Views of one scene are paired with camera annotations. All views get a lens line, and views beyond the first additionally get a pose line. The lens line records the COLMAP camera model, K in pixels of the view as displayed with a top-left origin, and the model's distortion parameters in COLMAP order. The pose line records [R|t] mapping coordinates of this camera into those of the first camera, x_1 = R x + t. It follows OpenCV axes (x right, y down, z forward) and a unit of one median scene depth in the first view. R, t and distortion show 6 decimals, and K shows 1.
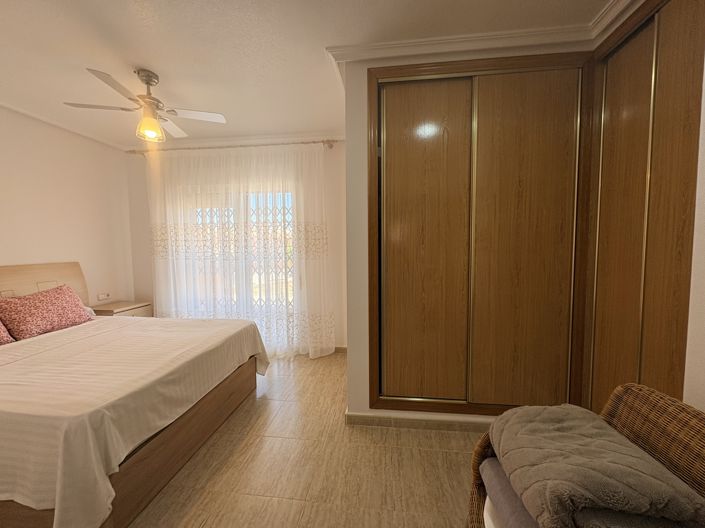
lens RADIAL K [[281.0, 0, 351.9], [0, 281.0, 263.9], [0, 0, 1]] dist [0.002730, -0.001085]
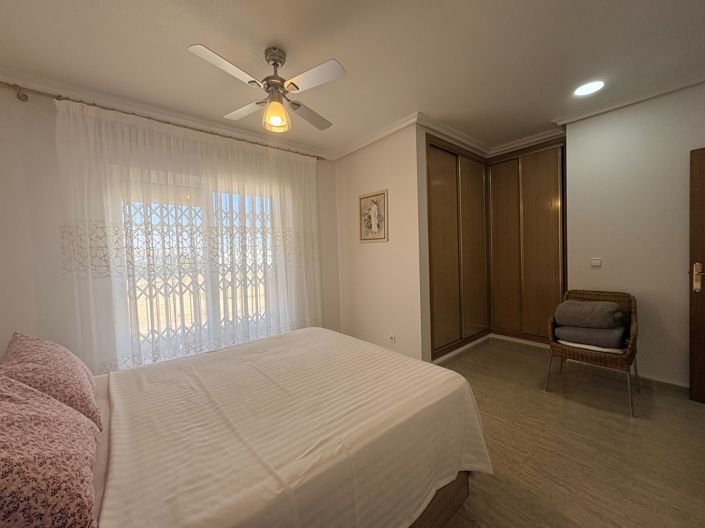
lens RADIAL K [[281.0, 0, 355.1], [0, 281.0, 264.1], [0, 0, 1]] dist [0.002730, -0.001085]
pose [[0.677452, -0.042633, 0.734330, -1.224272], [0.077970, 0.996857, -0.014057, 0.005862], [-0.731423, 0.066779, 0.678647, 0.269500]]
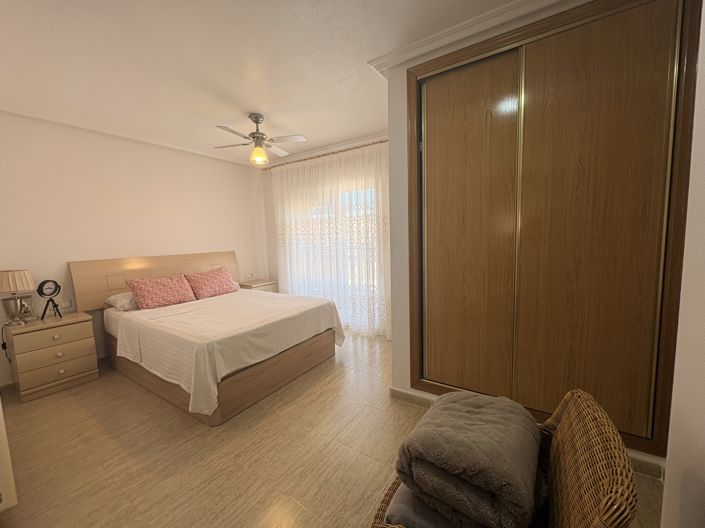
lens RADIAL K [[281.0, 0, 351.4], [0, 281.0, 263.2], [0, 0, 1]] dist [0.002730, -0.001085]
pose [[0.897126, 0.021412, -0.441255, 0.319947], [-0.004212, 0.999194, 0.039924, -0.008579], [0.441754, -0.033958, 0.896493, -0.057483]]
